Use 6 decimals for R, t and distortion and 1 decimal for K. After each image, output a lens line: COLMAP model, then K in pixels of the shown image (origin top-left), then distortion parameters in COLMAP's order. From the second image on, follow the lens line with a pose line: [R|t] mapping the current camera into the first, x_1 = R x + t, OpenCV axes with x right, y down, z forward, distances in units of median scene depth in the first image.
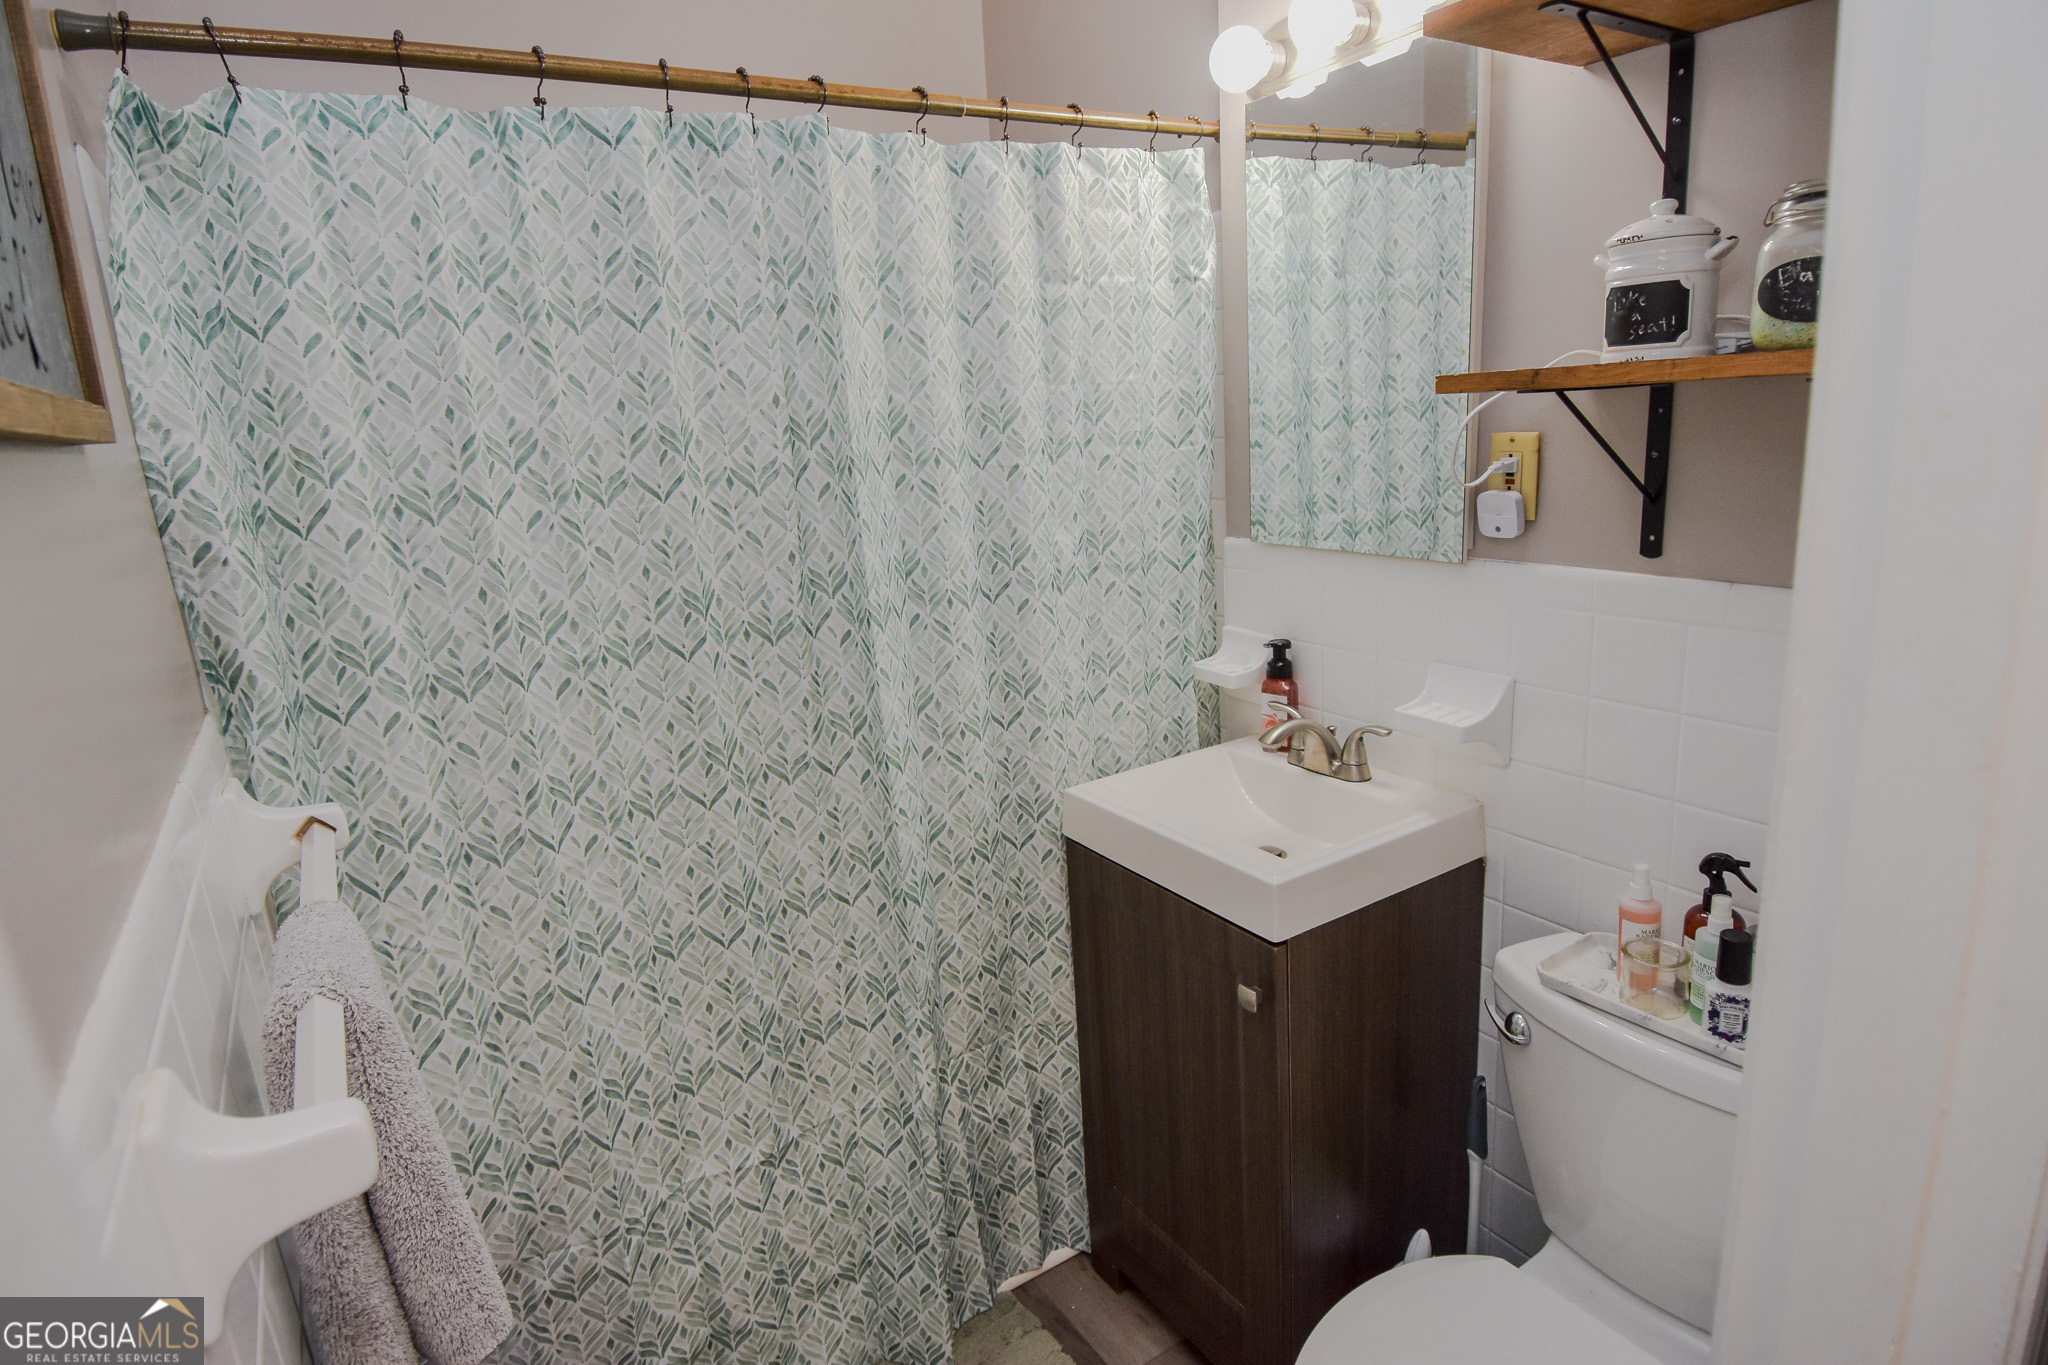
lens RADIAL K [[1066.5, 0, 1028.9], [0, 1066.5, 665.7], [0, 0, 1]] dist [0.054443, -0.060087]
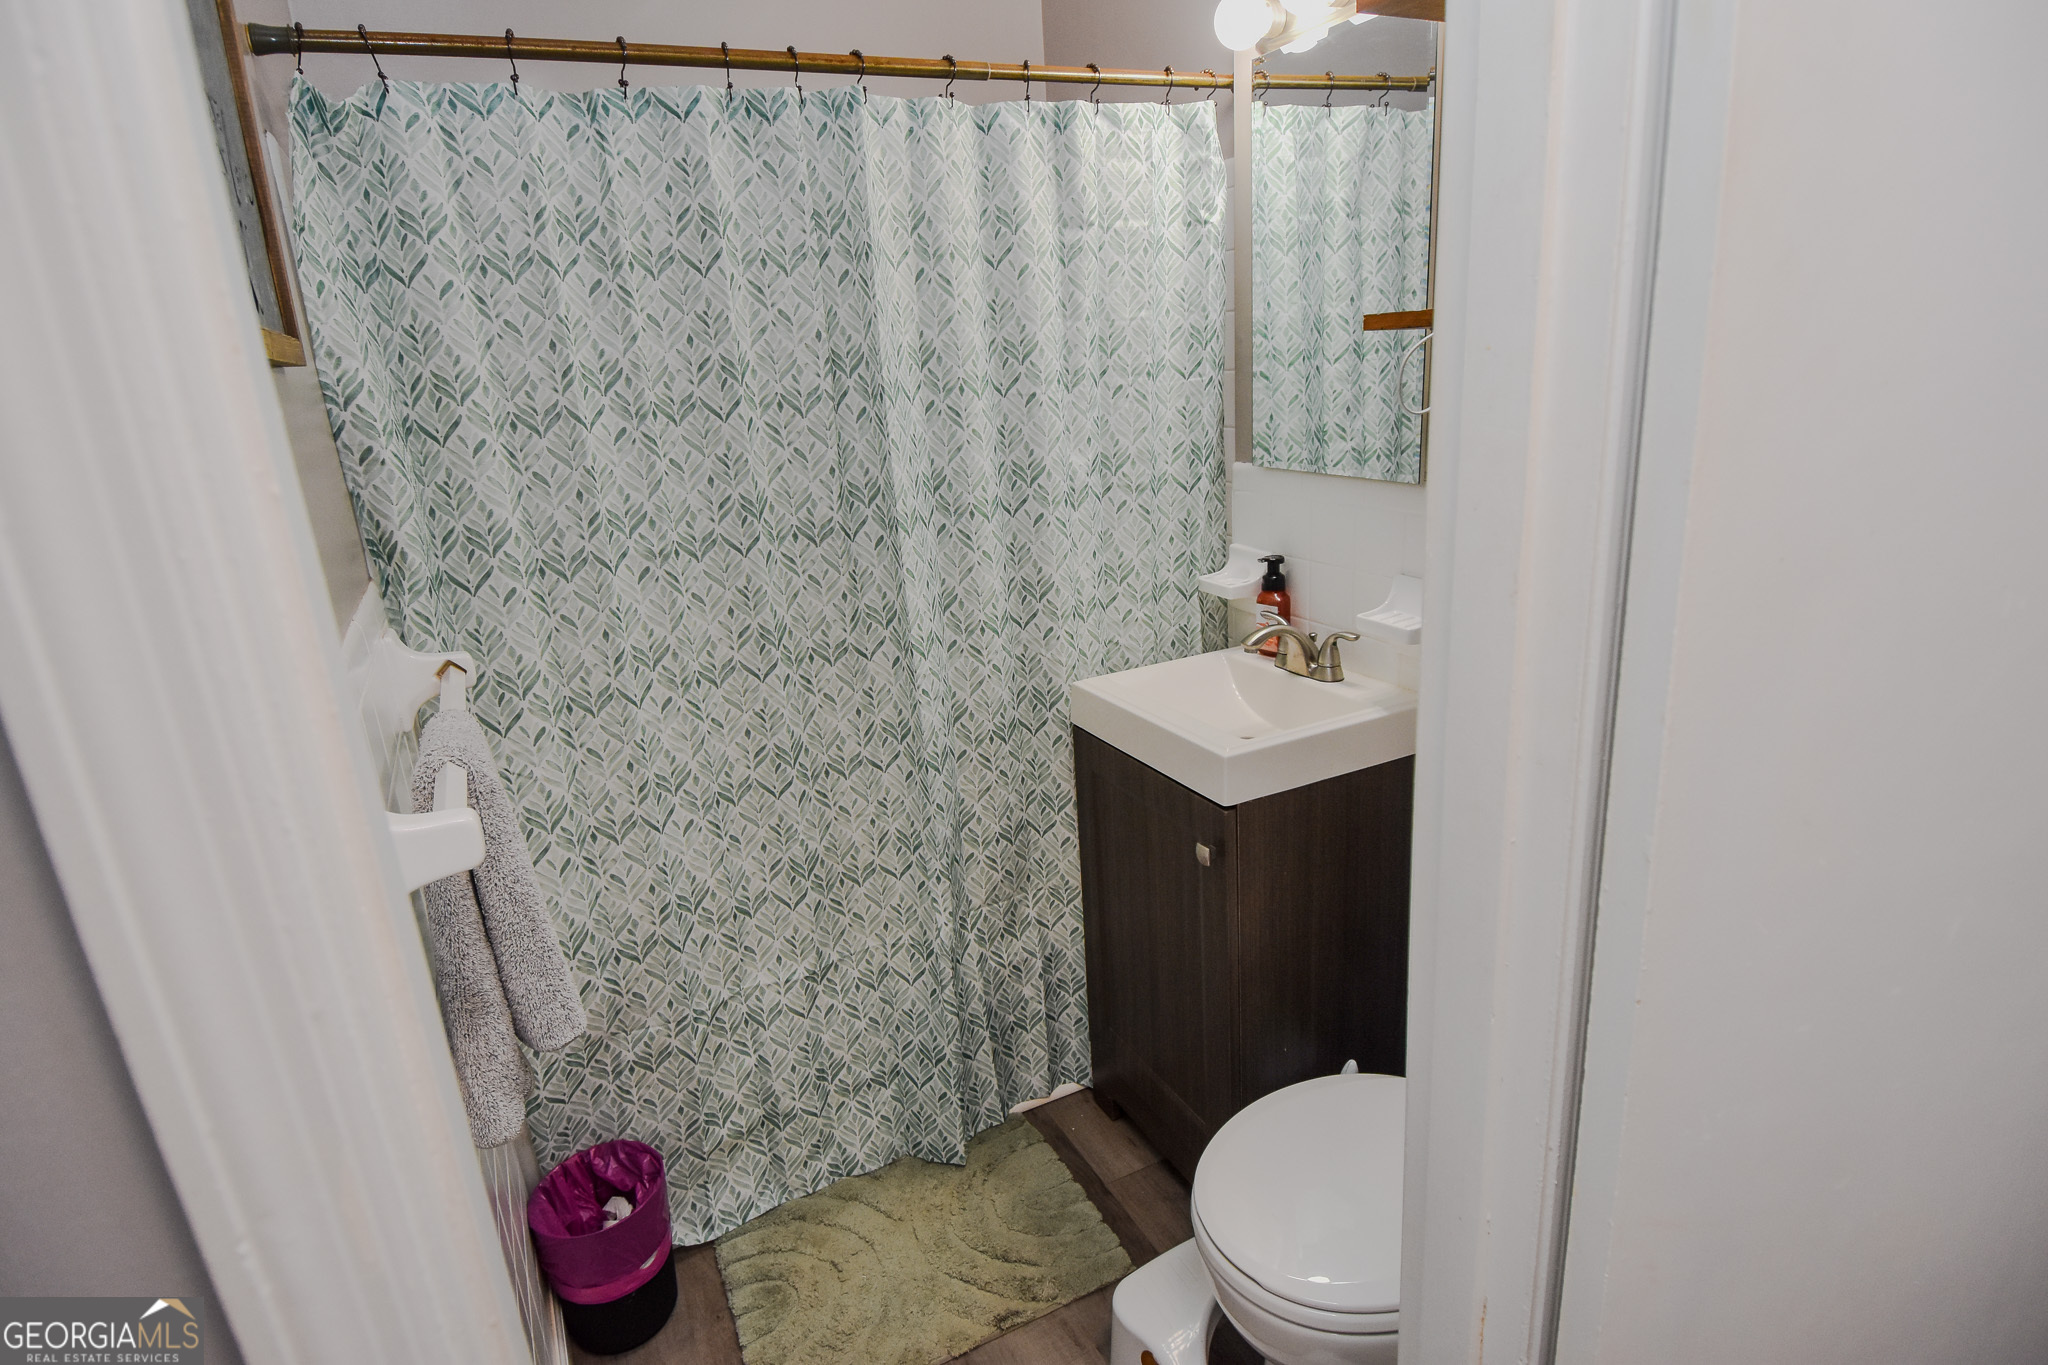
lens RADIAL K [[1066.5, 0, 1028.9], [0, 1066.5, 665.7], [0, 0, 1]] dist [0.054443, -0.060087]
pose [[0.994576, 0.030700, -0.099381, 0.113354], [-0.025050, 0.998025, 0.057610, 0.038096], [0.100953, -0.054808, 0.993380, -0.155298]]
